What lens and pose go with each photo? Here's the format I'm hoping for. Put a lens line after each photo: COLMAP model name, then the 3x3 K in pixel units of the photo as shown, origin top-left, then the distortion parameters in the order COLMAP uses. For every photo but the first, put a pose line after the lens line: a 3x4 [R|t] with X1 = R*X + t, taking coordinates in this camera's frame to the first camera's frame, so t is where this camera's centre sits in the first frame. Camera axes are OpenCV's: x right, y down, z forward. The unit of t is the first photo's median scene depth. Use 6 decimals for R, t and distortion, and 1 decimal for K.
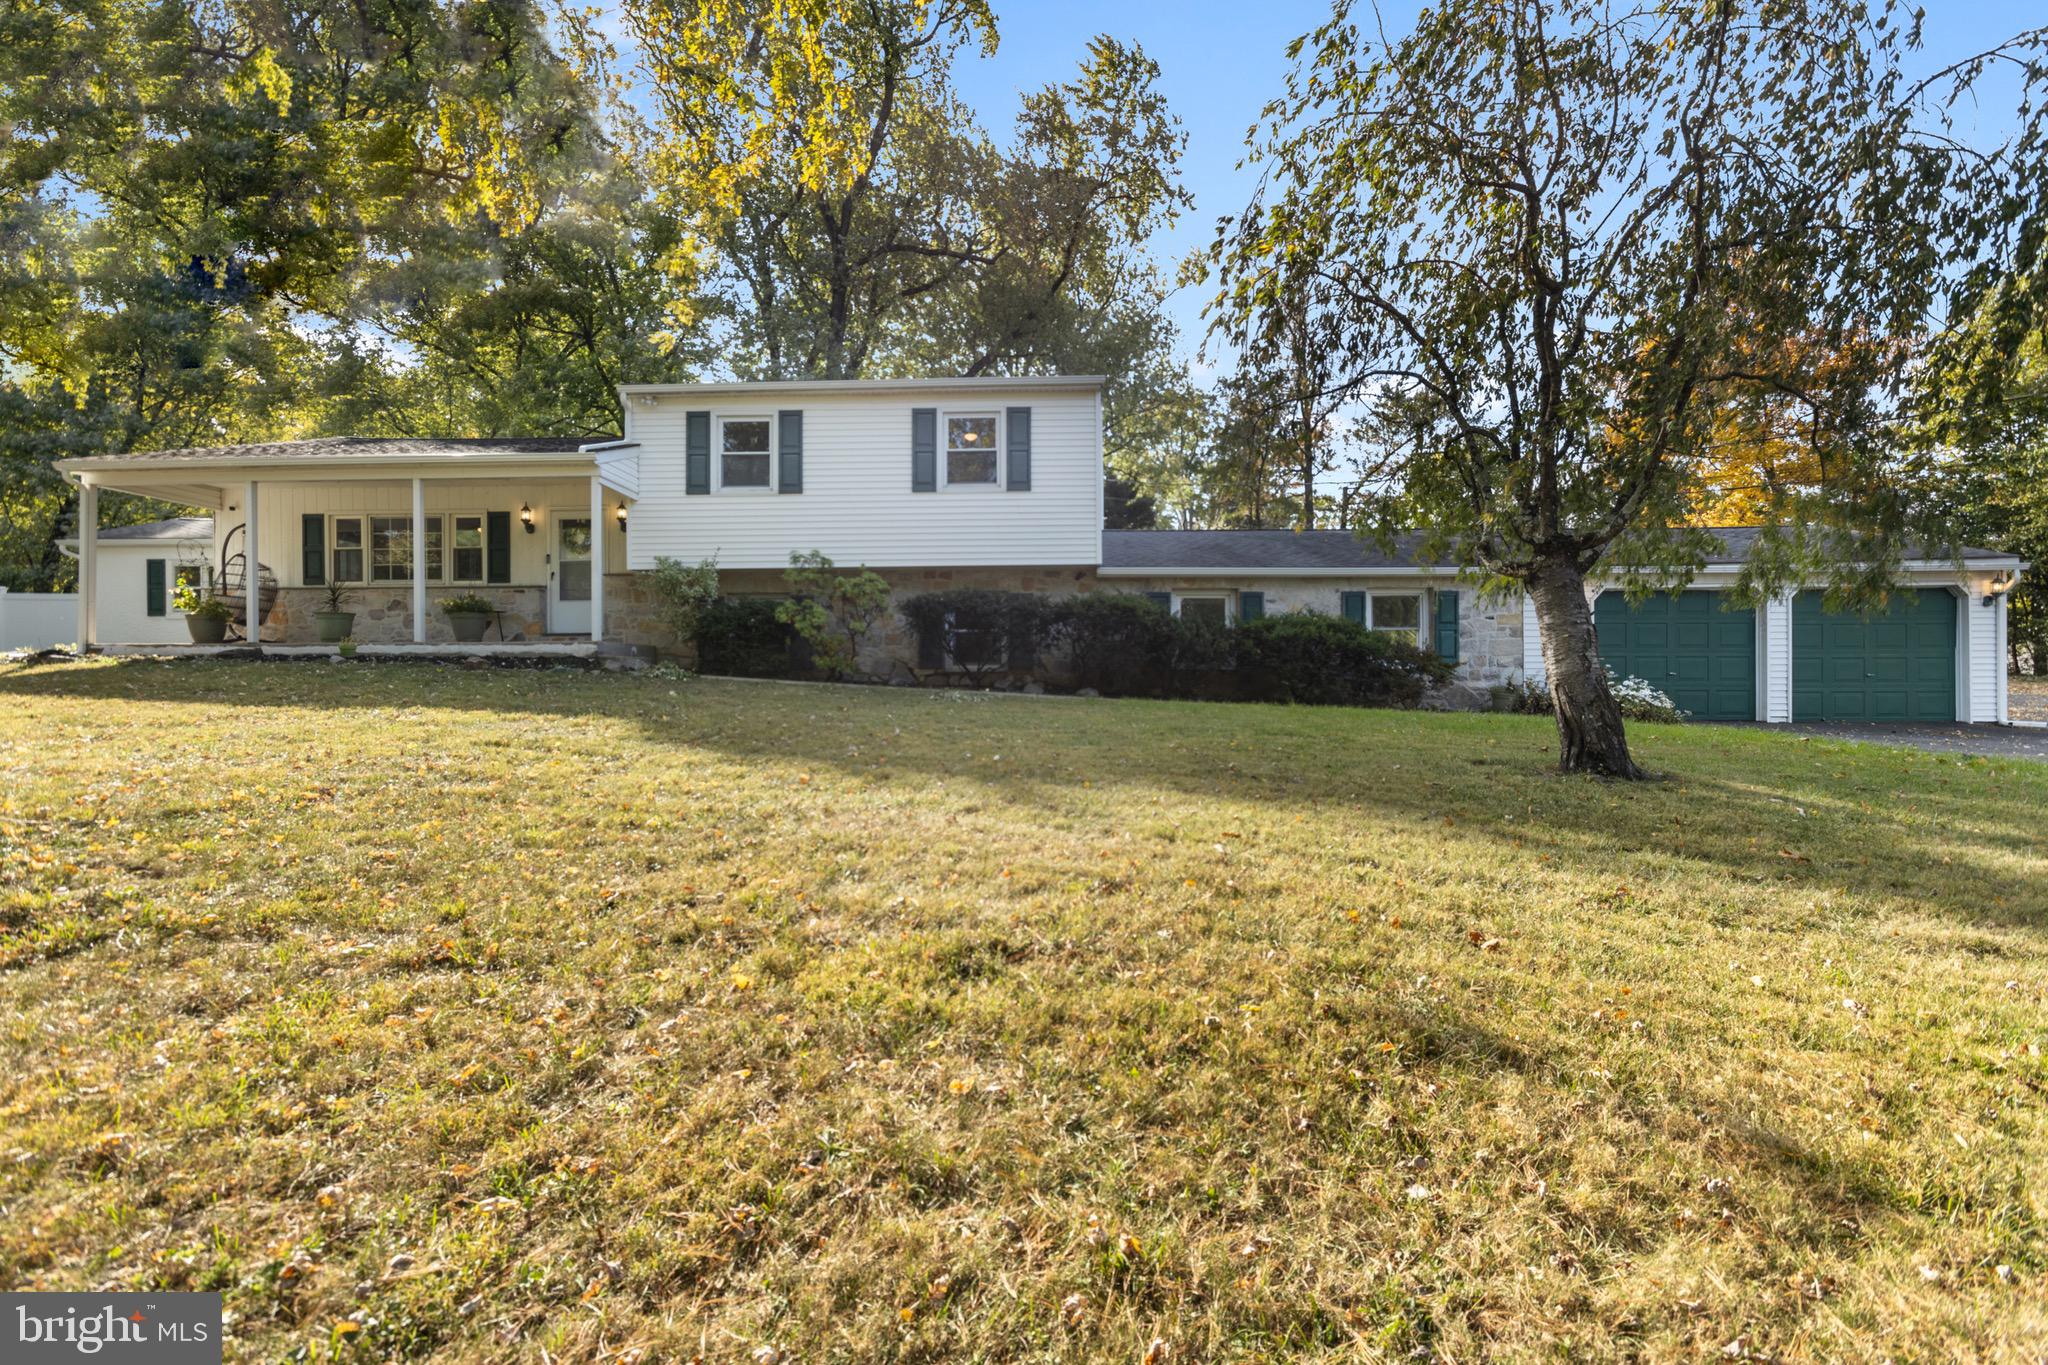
lens RADIAL K [[931.3, 0, 1024.0], [0, 931.3, 682.5], [0, 0, 1]] dist [-0.001719, -0.000065]
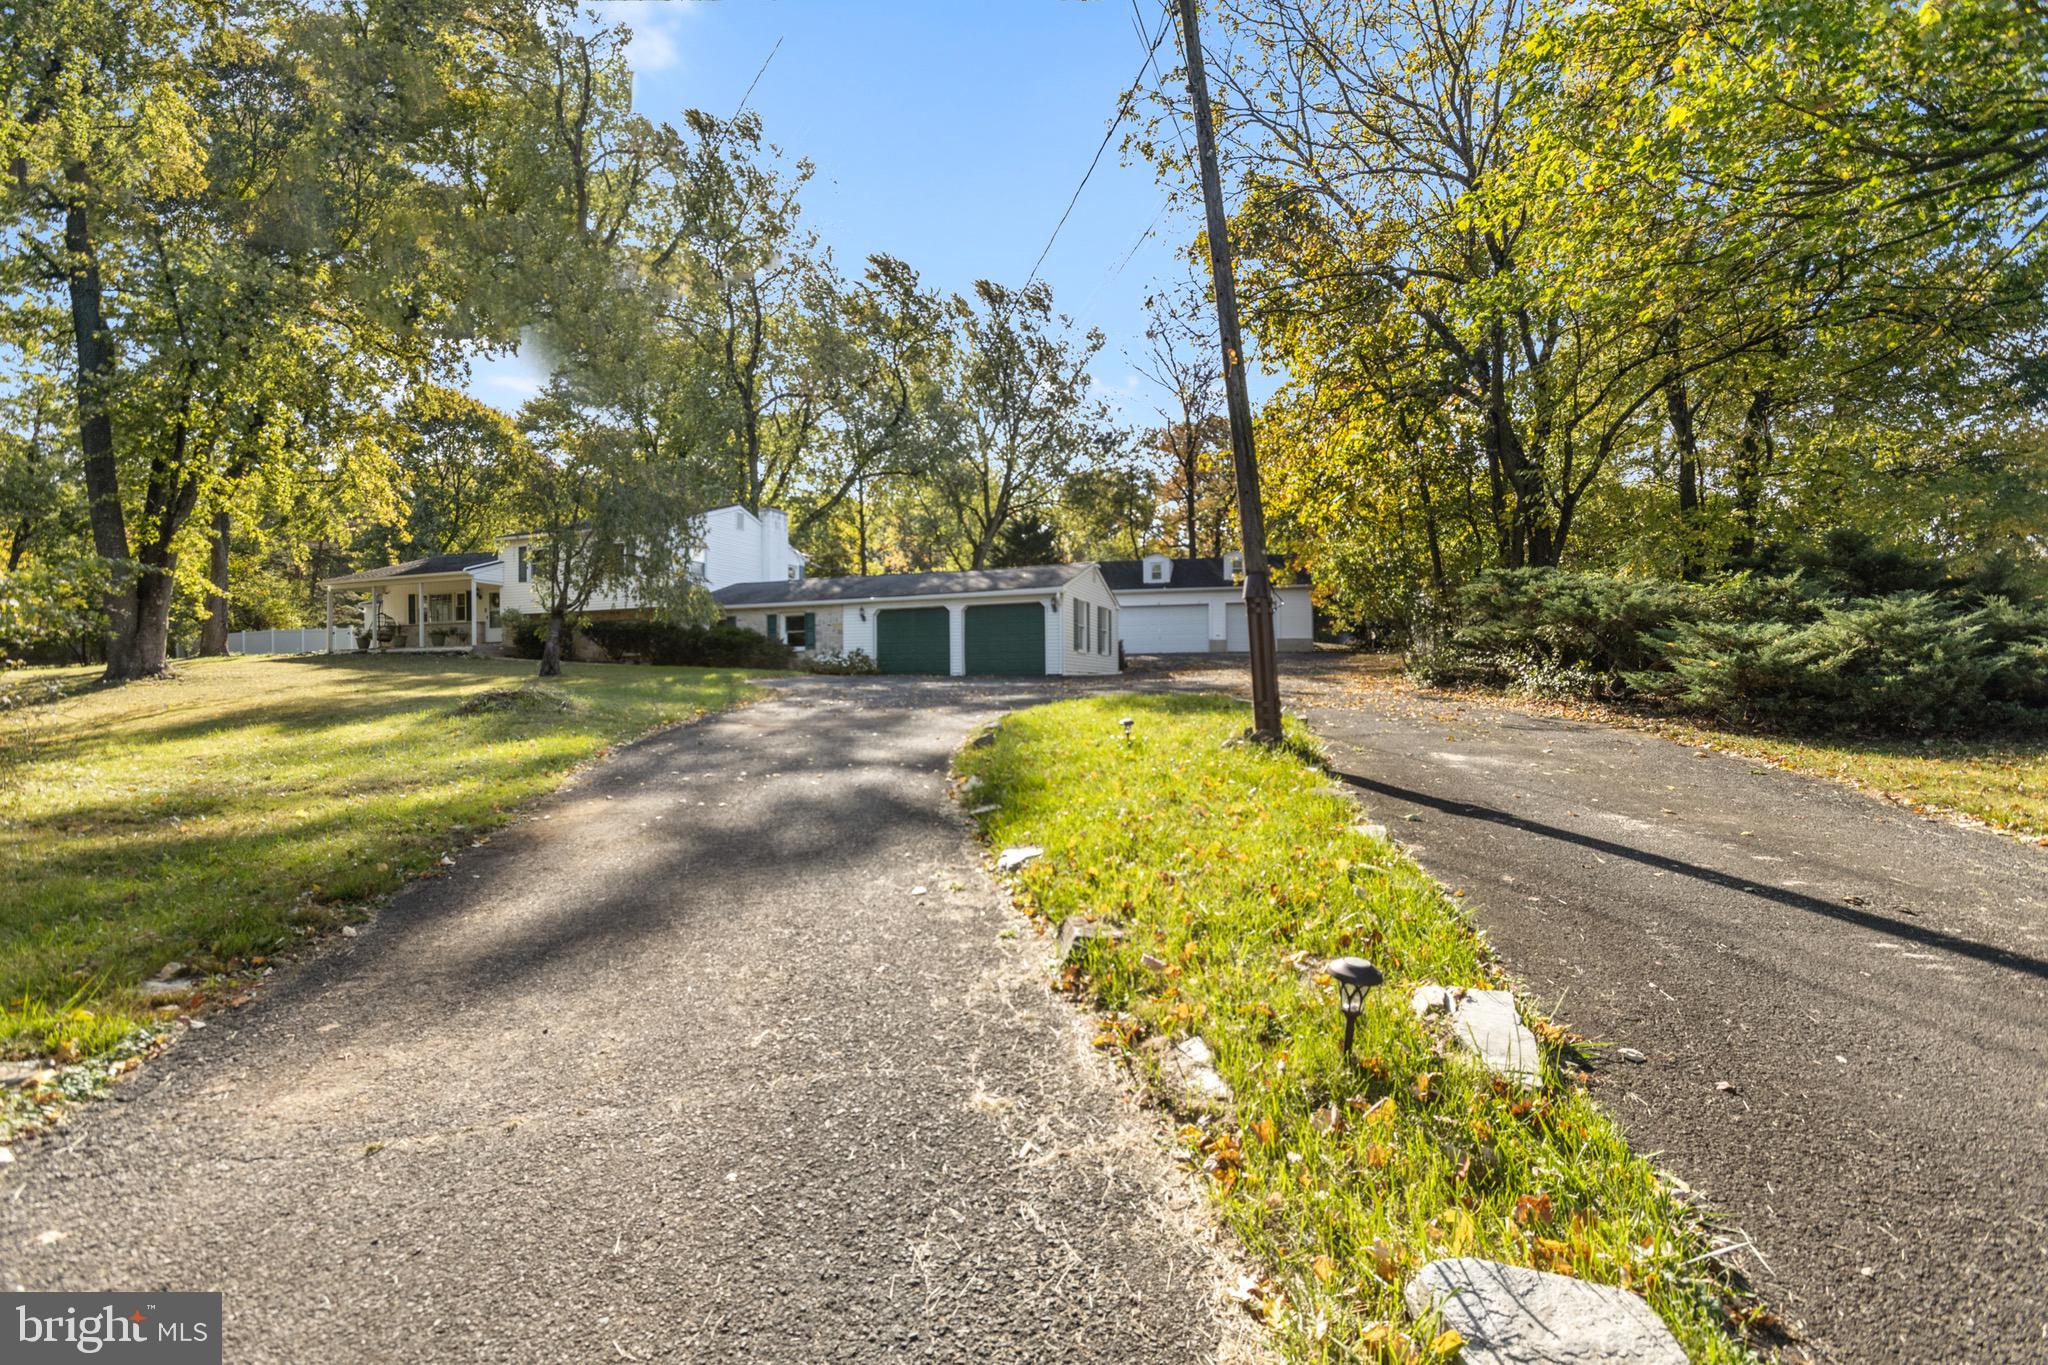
lens RADIAL K [[931.3, 0, 1024.0], [0, 931.3, 682.5], [0, 0, 1]] dist [-0.001719, -0.000065]
pose [[0.948381, -0.009217, -0.317000, 1.554552], [0.009819, 0.999952, 0.000302, 0.058965], [0.316982, -0.003399, 0.948425, -0.793887]]
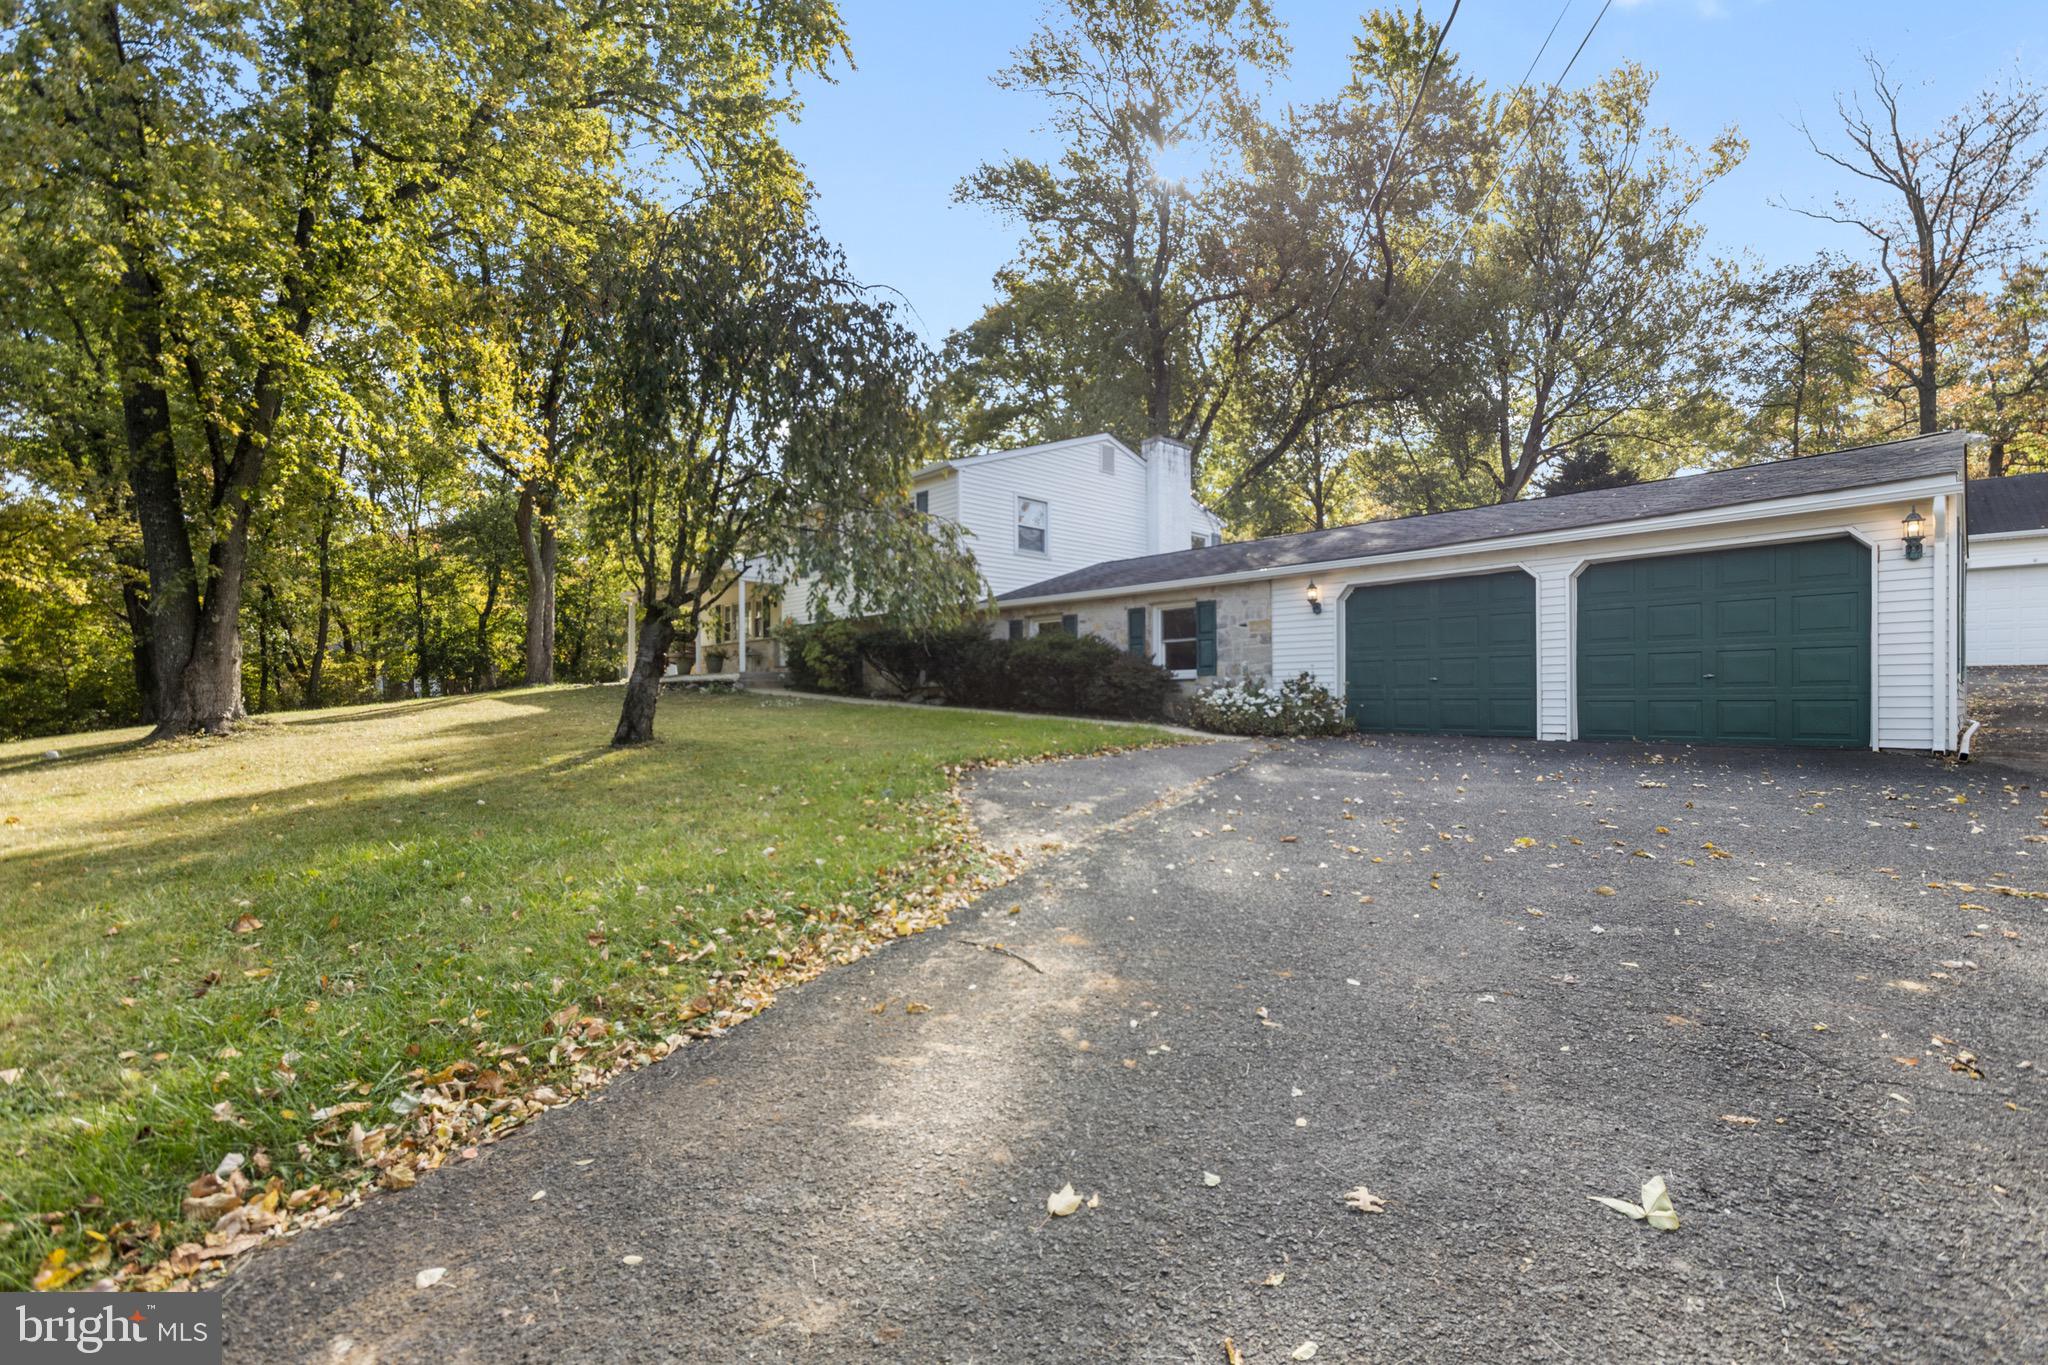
lens RADIAL K [[931.3, 0, 1024.0], [0, 931.3, 682.5], [0, 0, 1]] dist [-0.001719, -0.000065]
pose [[0.688401, -0.014062, -0.725194, 1.051203], [0.009605, 0.999901, -0.010270, -0.002982], [0.725266, 0.000104, 0.688468, 0.174359]]
